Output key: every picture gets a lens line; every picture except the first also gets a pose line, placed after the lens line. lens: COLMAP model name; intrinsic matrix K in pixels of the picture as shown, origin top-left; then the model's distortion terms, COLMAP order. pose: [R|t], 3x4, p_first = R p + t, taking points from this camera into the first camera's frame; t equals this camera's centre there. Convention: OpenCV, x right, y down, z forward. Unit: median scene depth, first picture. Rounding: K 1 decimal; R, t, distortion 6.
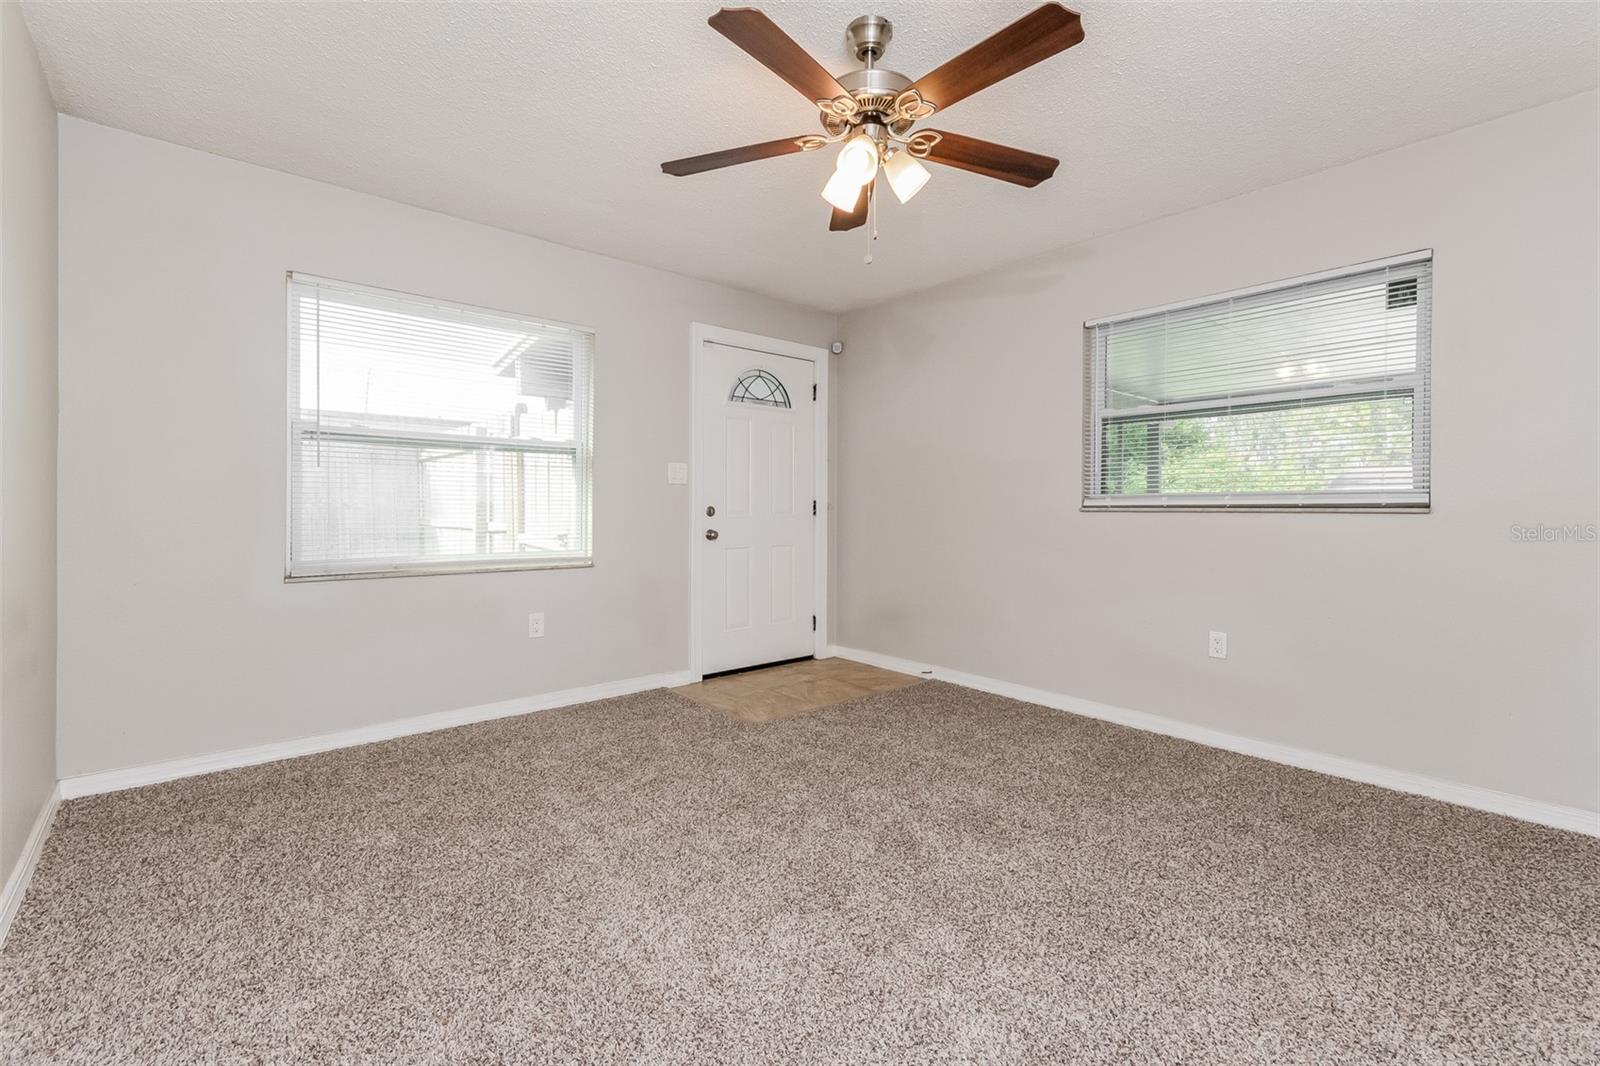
lens RADIAL K [[702.5, 0, 805.0], [0, 702.5, 517.7], [0, 0, 1]] dist [-0.004530, 0.000359]
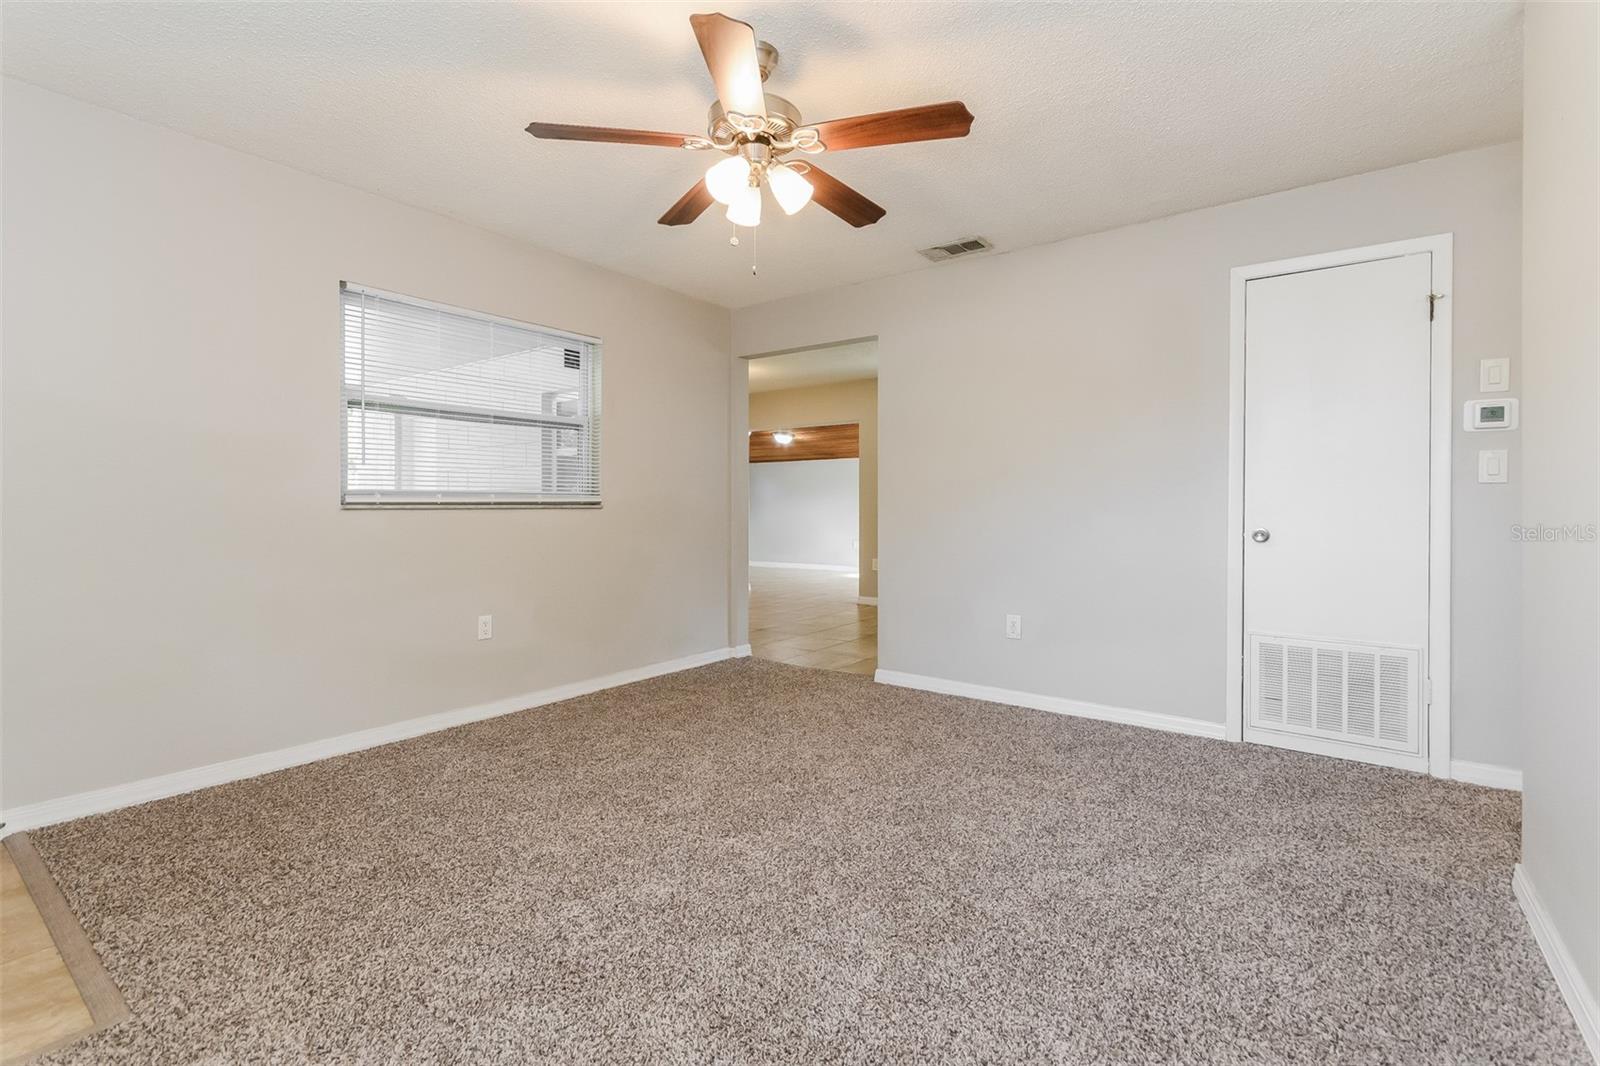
lens RADIAL K [[702.5, 0, 805.0], [0, 702.5, 517.7], [0, 0, 1]] dist [-0.004530, 0.000359]
pose [[-0.215252, -0.018023, 0.976392, -0.631697], [0.016000, 0.999630, 0.021980, -0.010248], [-0.976427, 0.020353, -0.214884, 0.759447]]
